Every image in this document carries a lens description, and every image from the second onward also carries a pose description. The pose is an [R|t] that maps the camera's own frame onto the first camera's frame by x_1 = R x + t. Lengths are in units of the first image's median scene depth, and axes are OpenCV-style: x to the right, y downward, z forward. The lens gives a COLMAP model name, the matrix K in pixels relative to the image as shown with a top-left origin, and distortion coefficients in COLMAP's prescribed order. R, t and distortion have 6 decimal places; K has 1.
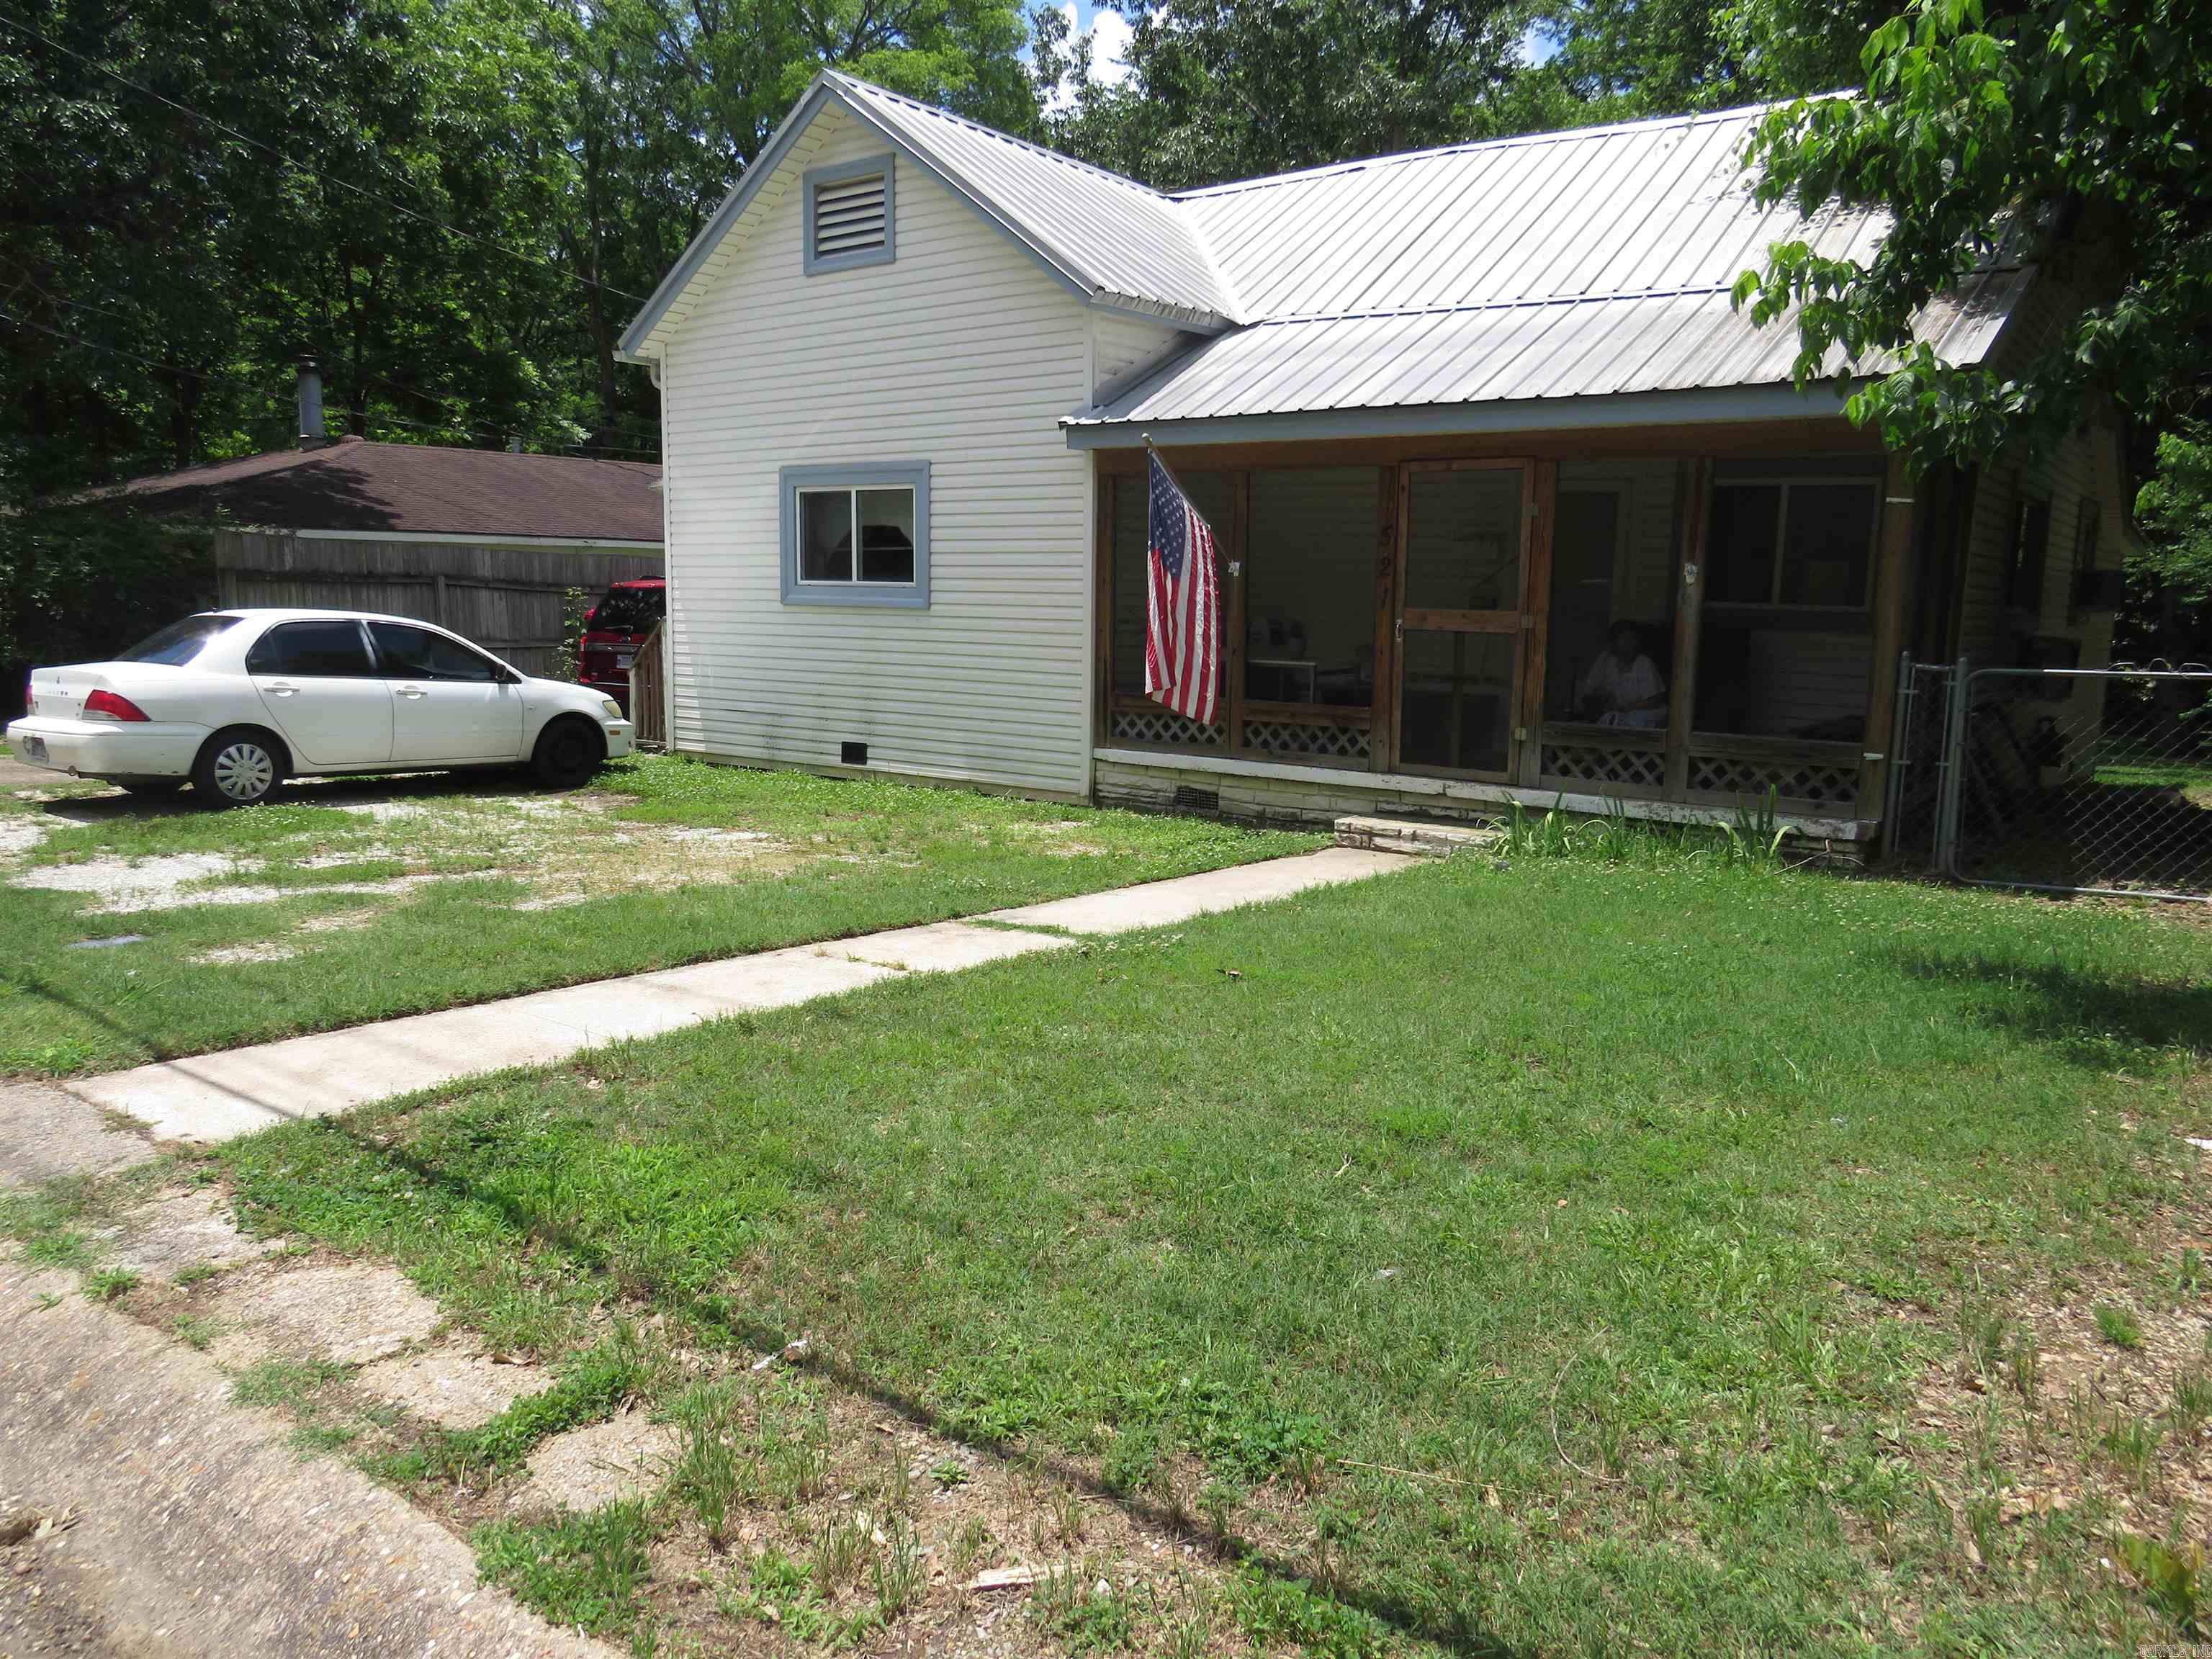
lens RADIAL K [[1575.4, 0, 1091.7], [0, 1575.4, 835.5], [0, 0, 1]] dist [-0.041835, 0.008590]
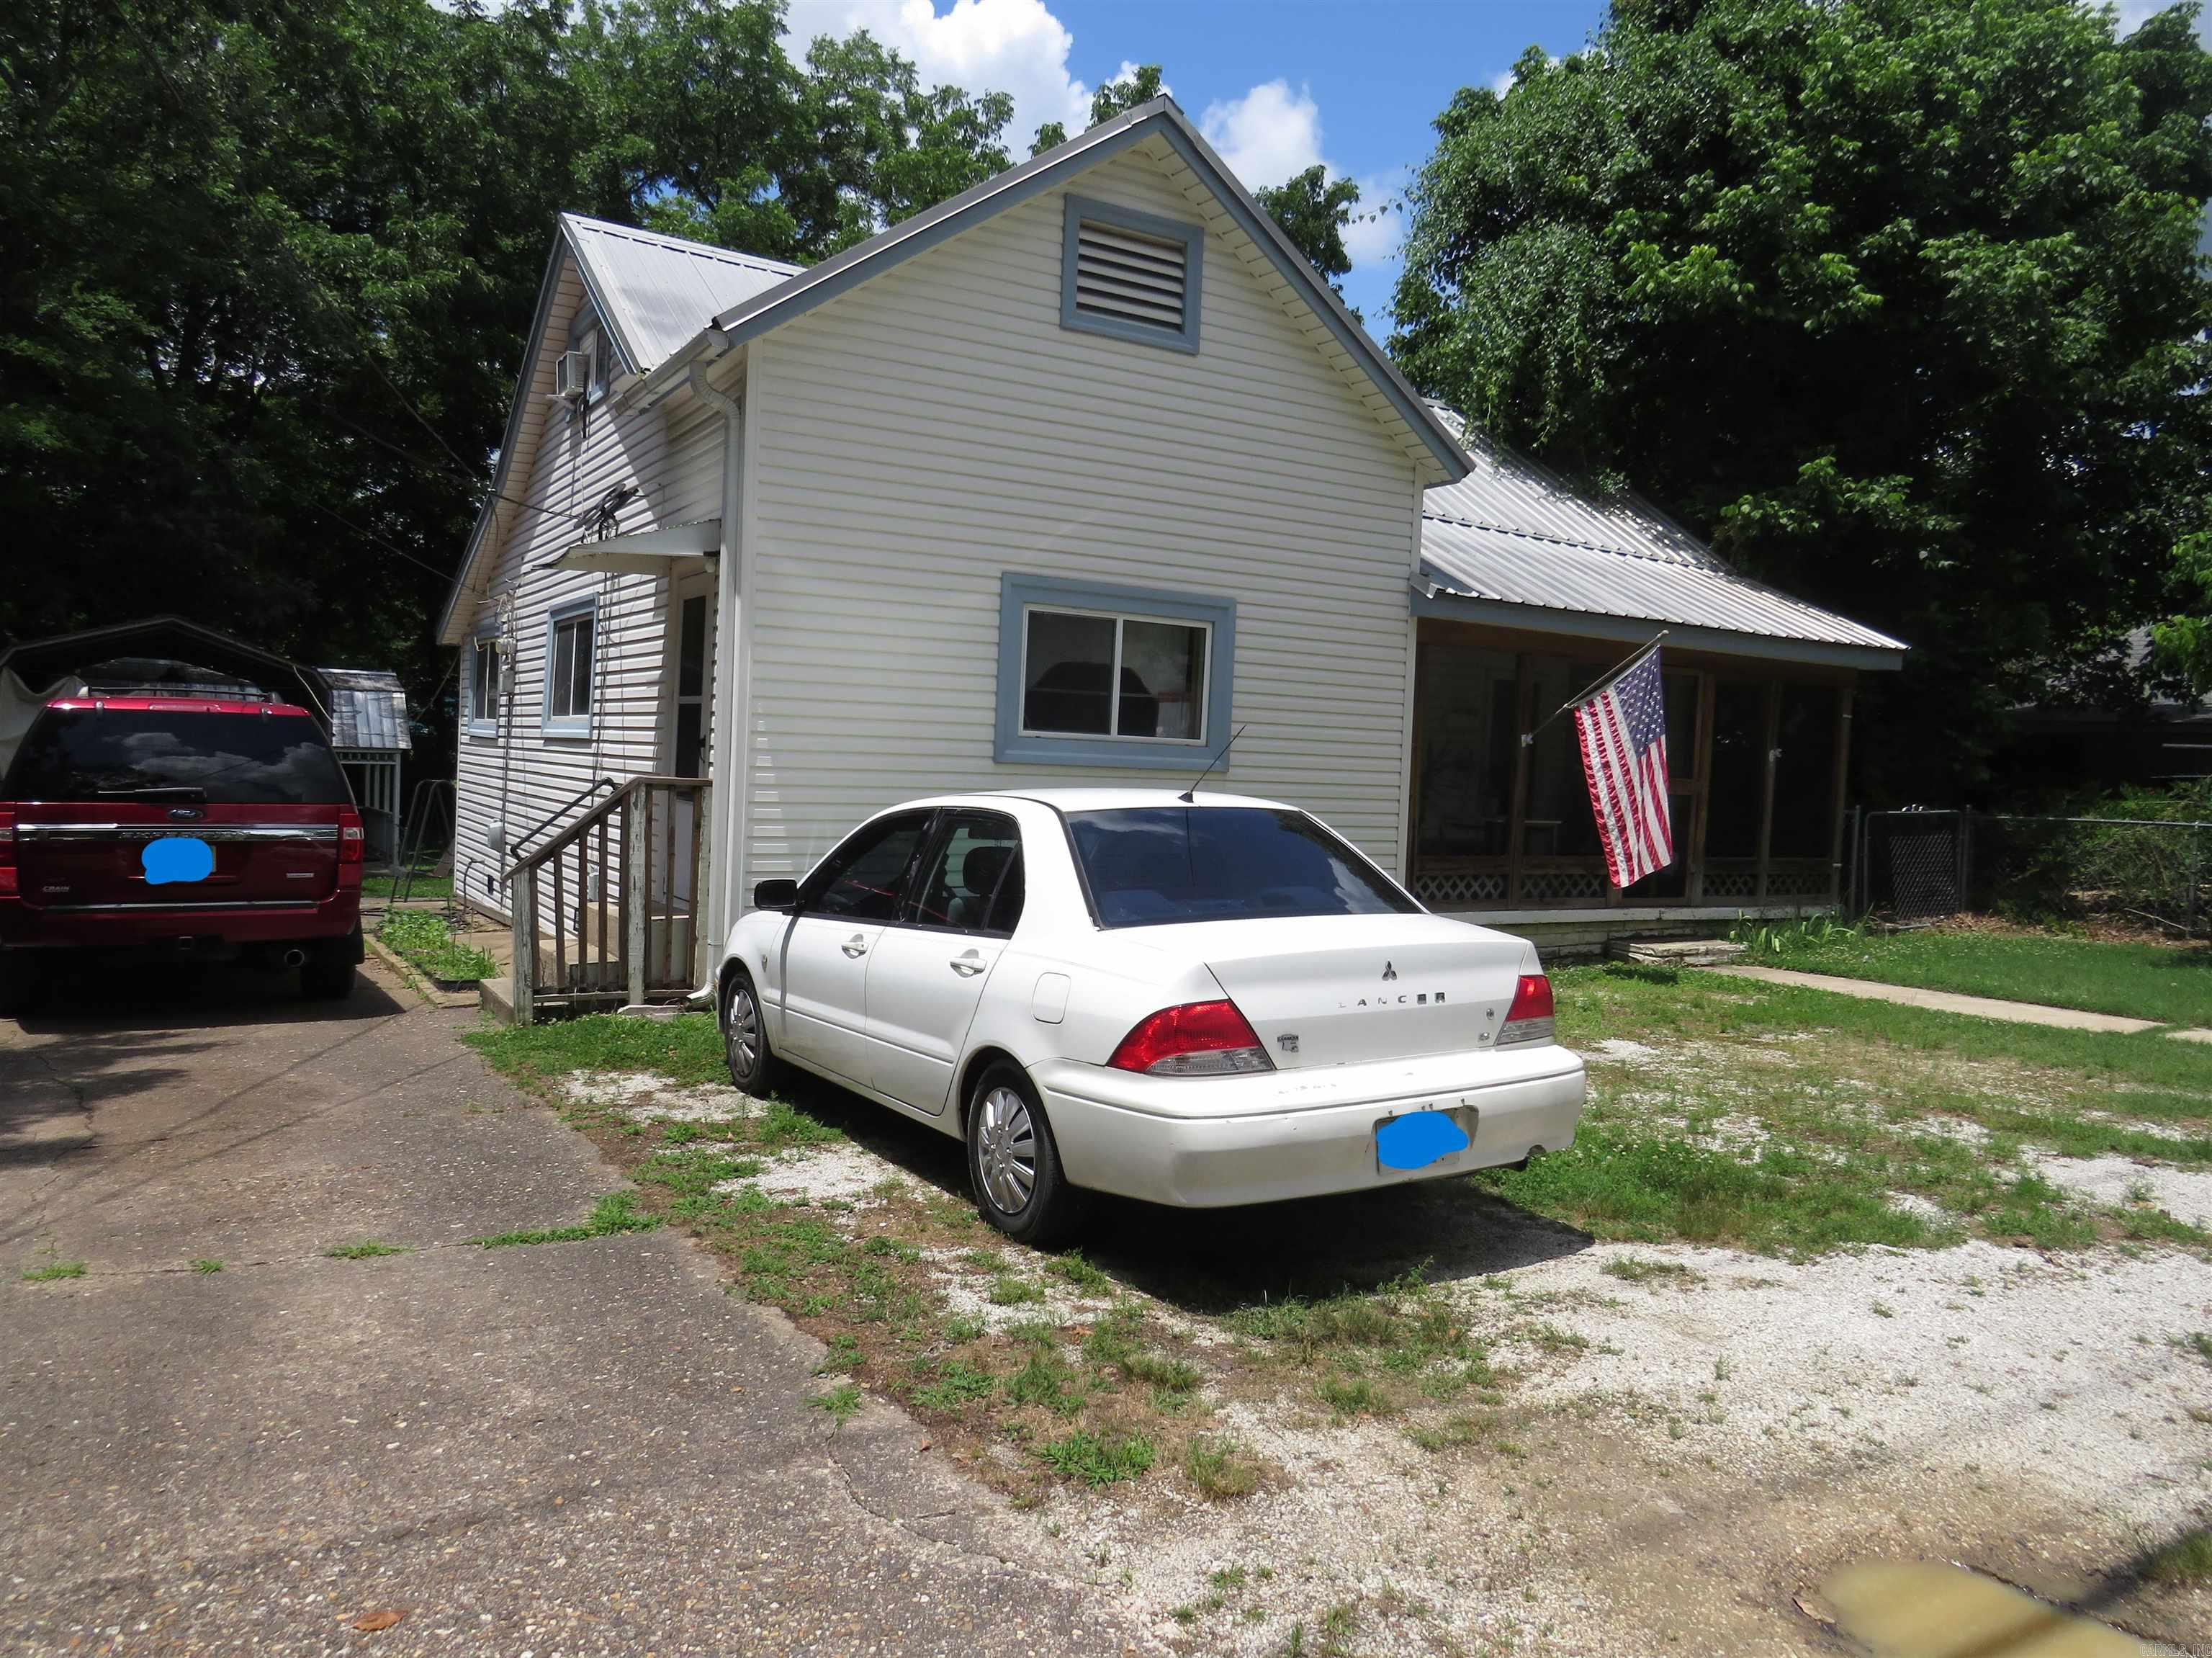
lens RADIAL K [[1575.6, 0, 1115.6], [0, 1575.6, 825.8], [0, 0, 1]] dist [-0.041835, 0.008590]
pose [[0.352617, -0.041839, 0.934832, -1.017154], [0.109875, 0.993941, 0.003039, -0.138854], [-0.929295, 0.101643, 0.355078, 0.845528]]
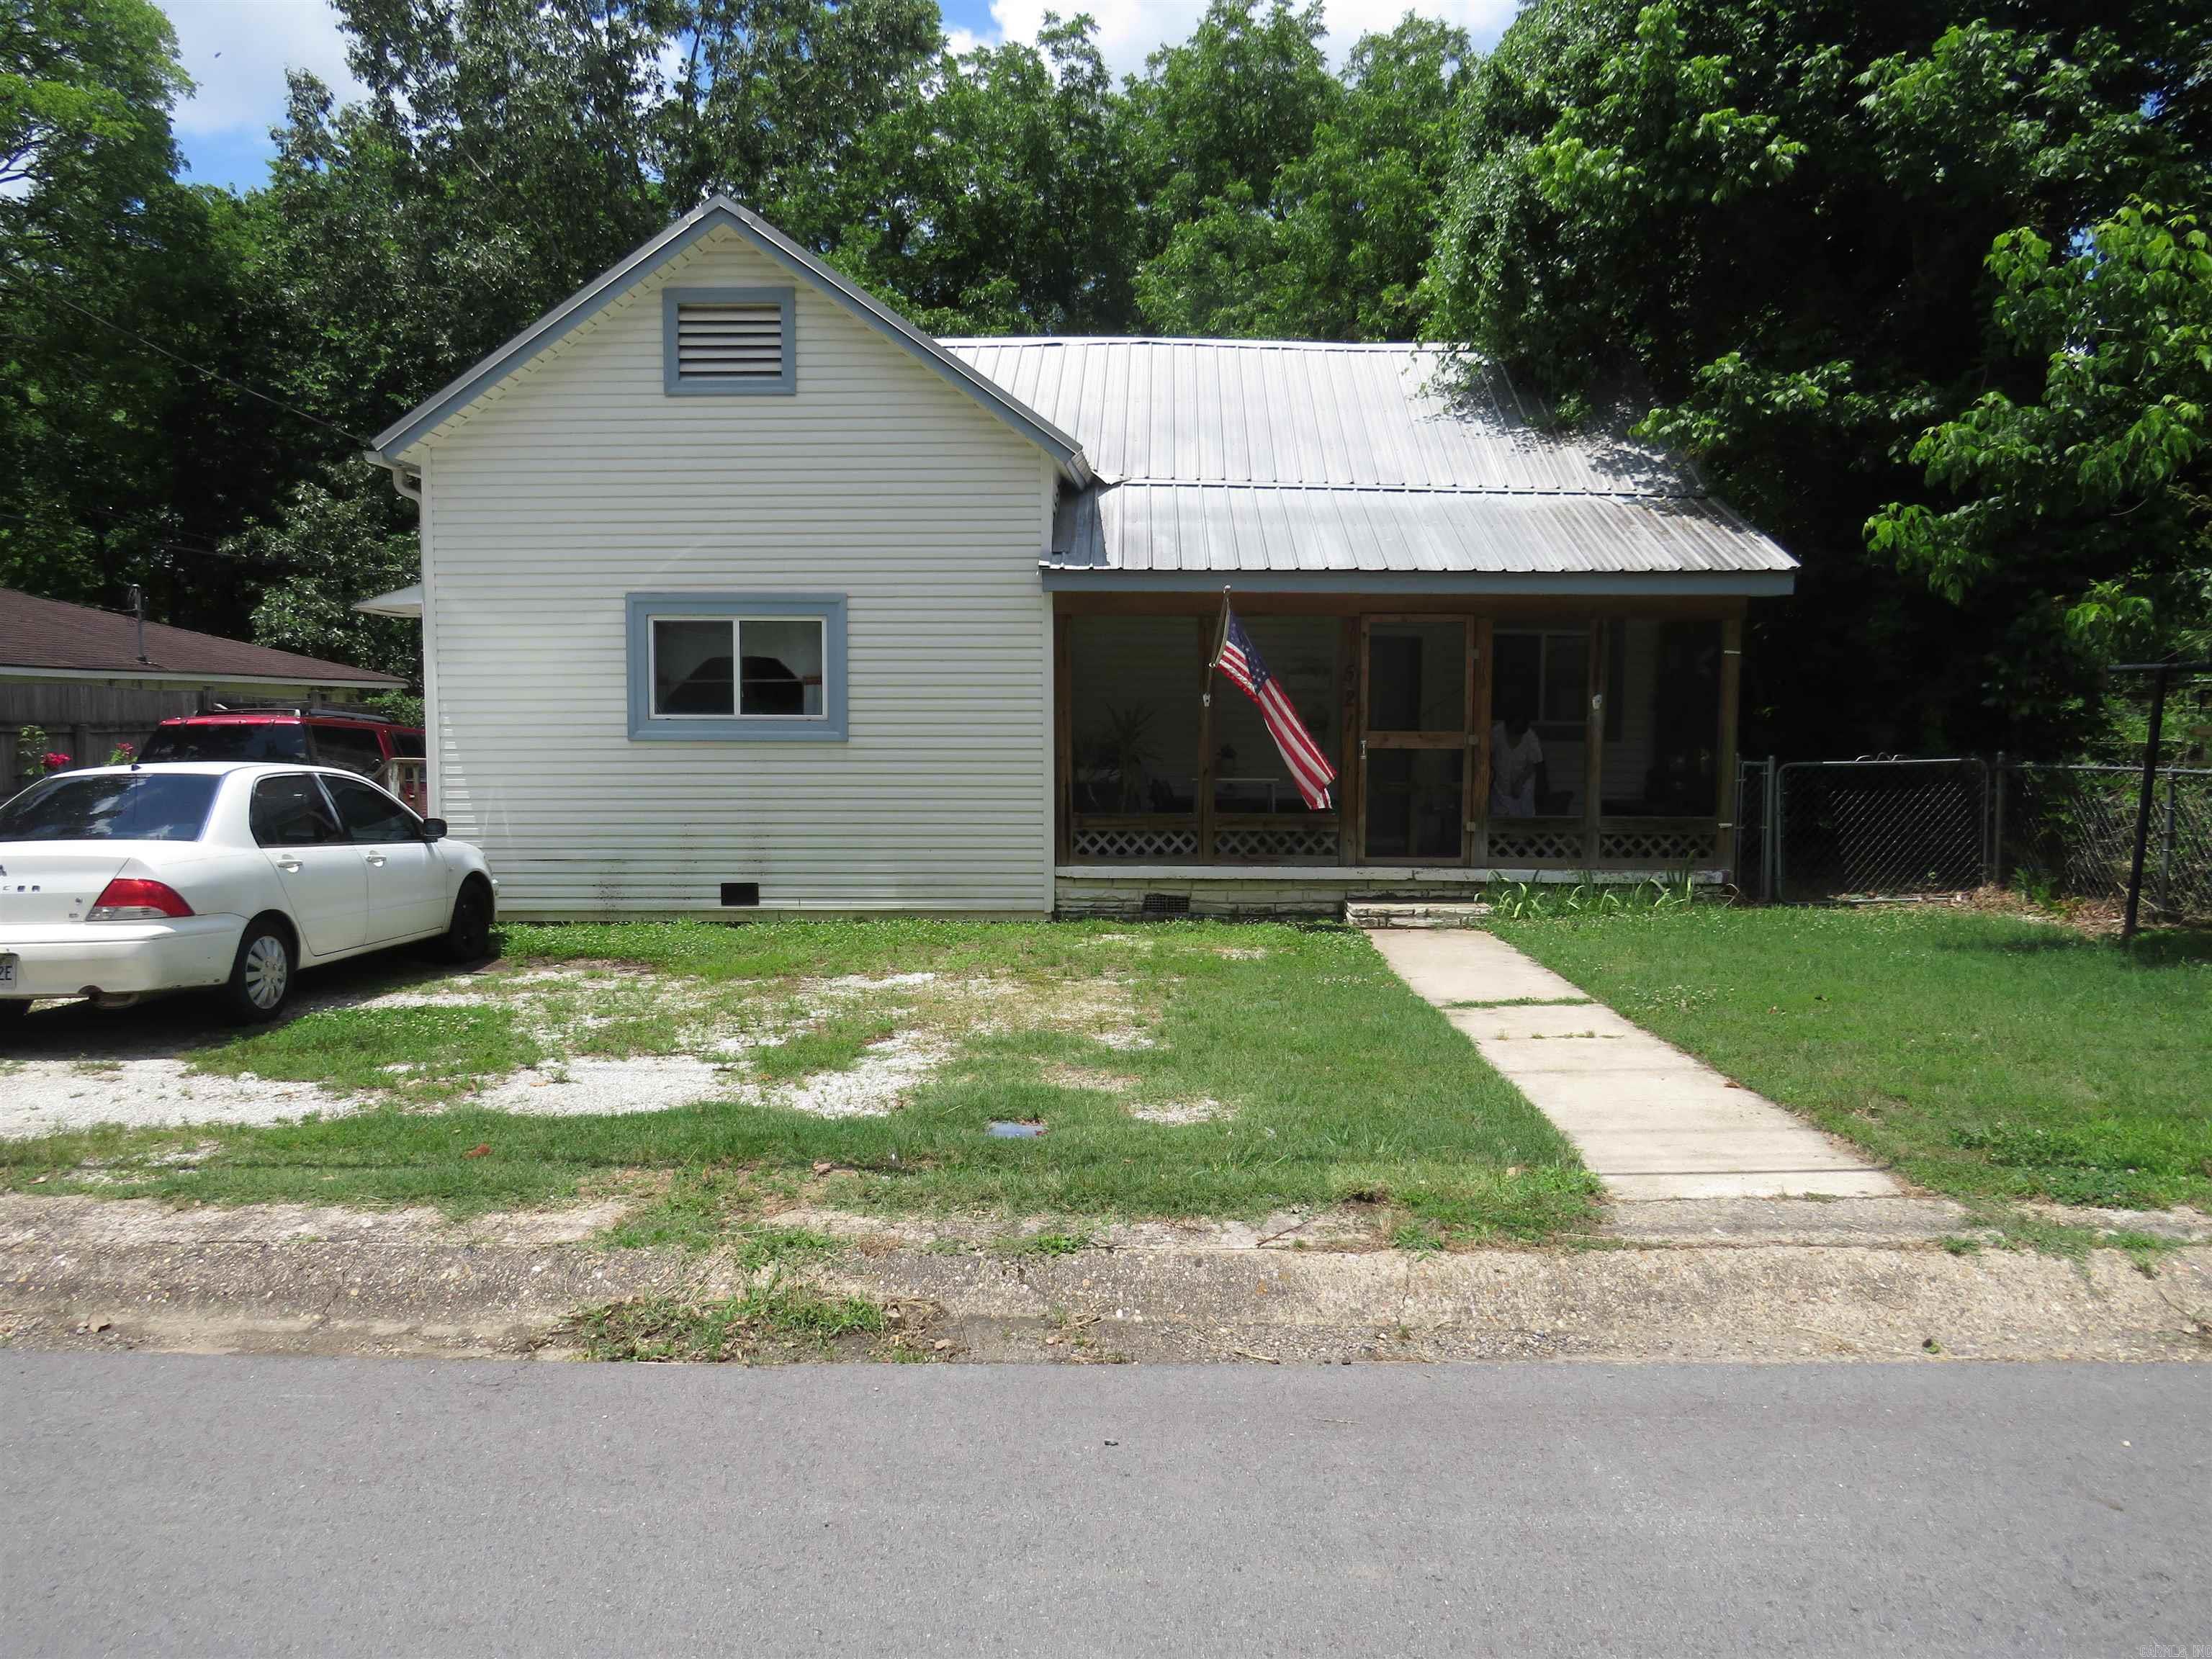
lens RADIAL K [[1575.4, 0, 1108.9], [0, 1575.4, 835.4], [0, 0, 1]] dist [-0.041835, 0.008590]
pose [[0.805288, -0.061445, 0.589692, -0.623922], [0.102590, 0.994053, -0.036518, -0.035406], [-0.583941, 0.089904, 0.806802, 0.119032]]
